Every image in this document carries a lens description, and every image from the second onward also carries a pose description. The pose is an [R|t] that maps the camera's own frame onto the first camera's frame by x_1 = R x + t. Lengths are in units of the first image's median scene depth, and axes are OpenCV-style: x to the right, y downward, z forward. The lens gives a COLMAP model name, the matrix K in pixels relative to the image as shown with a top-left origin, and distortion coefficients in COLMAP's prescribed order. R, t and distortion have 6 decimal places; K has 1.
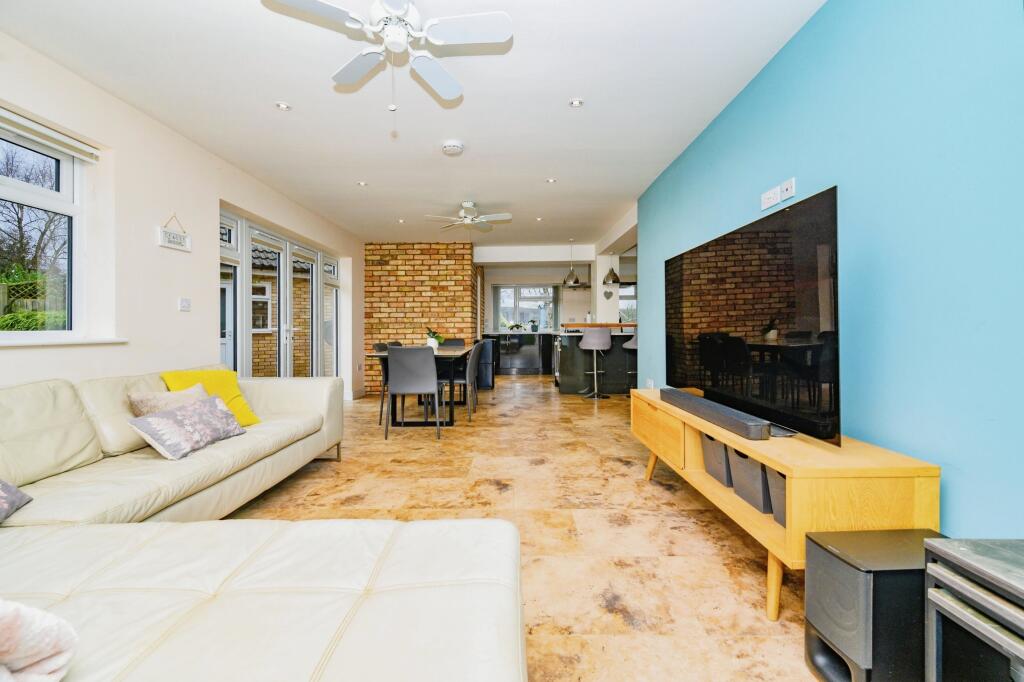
lens RADIAL K [[405.8, 0, 511.9], [0, 405.8, 332.0], [0, 0, 1]] dist [0.002295, 0.000372]
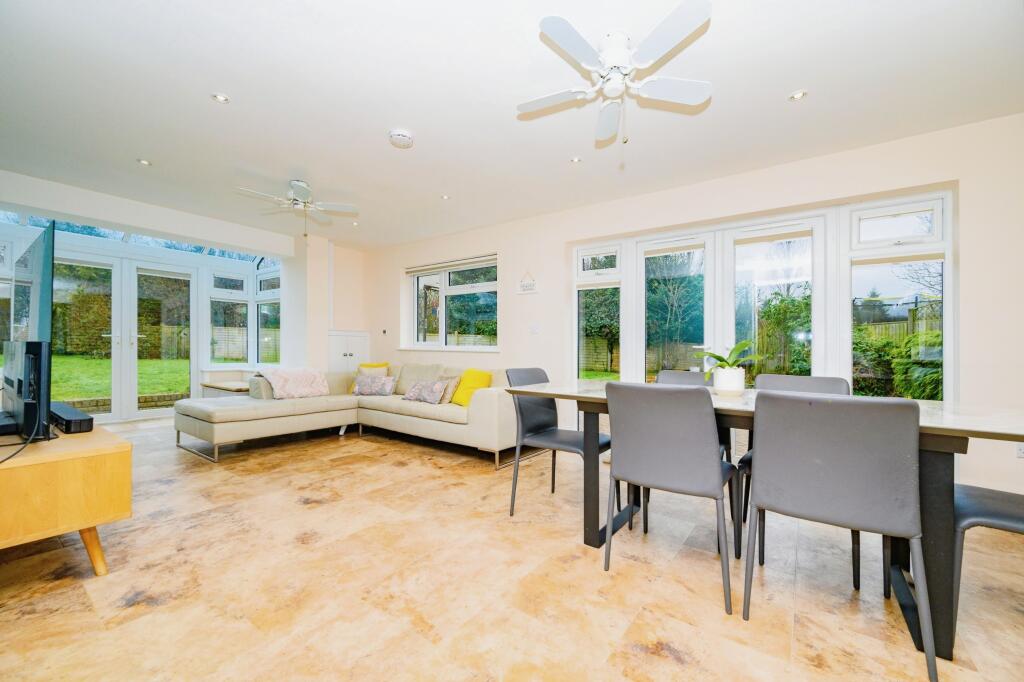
lens RADIAL K [[405.8, 0, 513.9], [0, 405.8, 341.8], [0, 0, 1]] dist [0.002295, 0.000372]
pose [[-0.578779, -0.009307, -0.815431, 0.493012], [-0.011830, 0.999925, -0.003017, -0.017573], [0.815398, 0.007901, -0.578846, 1.938922]]
